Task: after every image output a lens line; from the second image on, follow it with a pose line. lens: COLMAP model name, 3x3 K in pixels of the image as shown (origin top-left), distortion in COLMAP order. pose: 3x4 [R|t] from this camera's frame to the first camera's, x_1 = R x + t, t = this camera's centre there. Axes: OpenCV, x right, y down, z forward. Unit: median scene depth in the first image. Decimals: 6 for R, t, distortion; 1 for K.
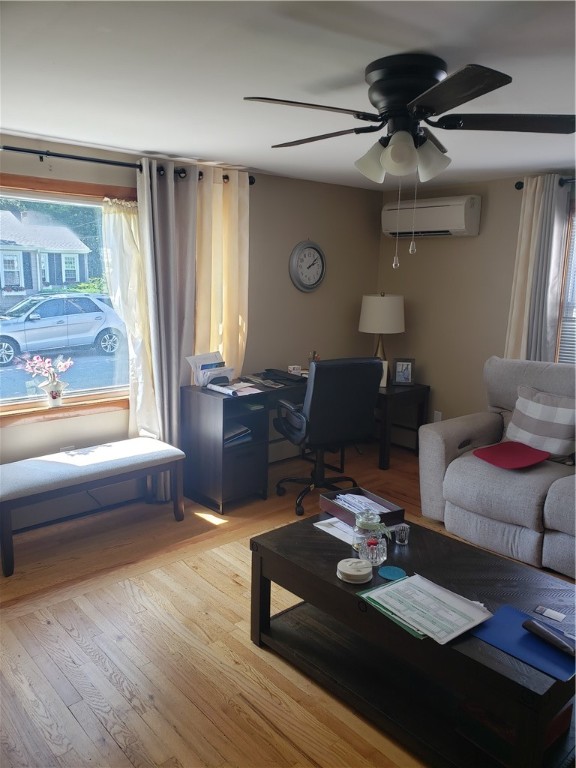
lens RADIAL K [[598.1, 0, 287.5], [0, 598.1, 380.5], [0, 0, 1]] dist [0.071023, -0.063926]
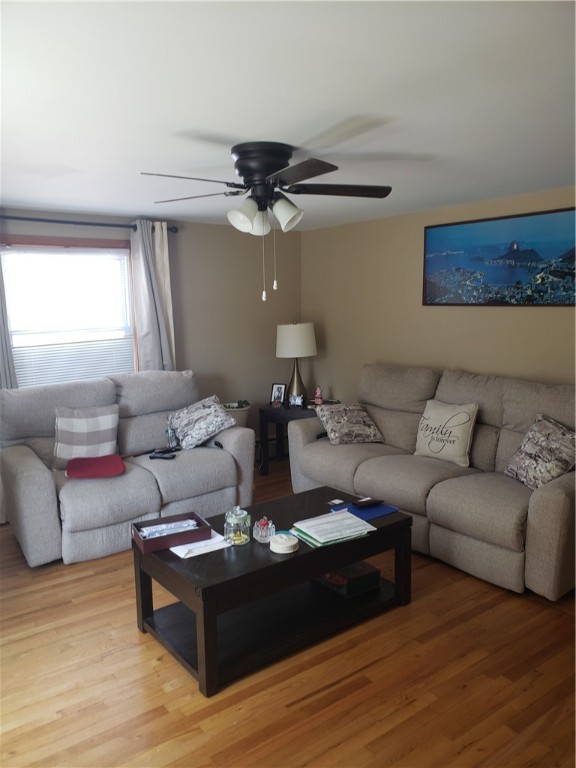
lens RADIAL K [[598.1, 0, 287.9], [0, 598.1, 388.9], [0, 0, 1]] dist [0.071023, -0.063926]
pose [[0.093329, -0.161697, 0.982417, -1.066502], [0.199444, 0.969760, 0.140667, -0.161008], [-0.975455, 0.182809, 0.122757, 0.819250]]
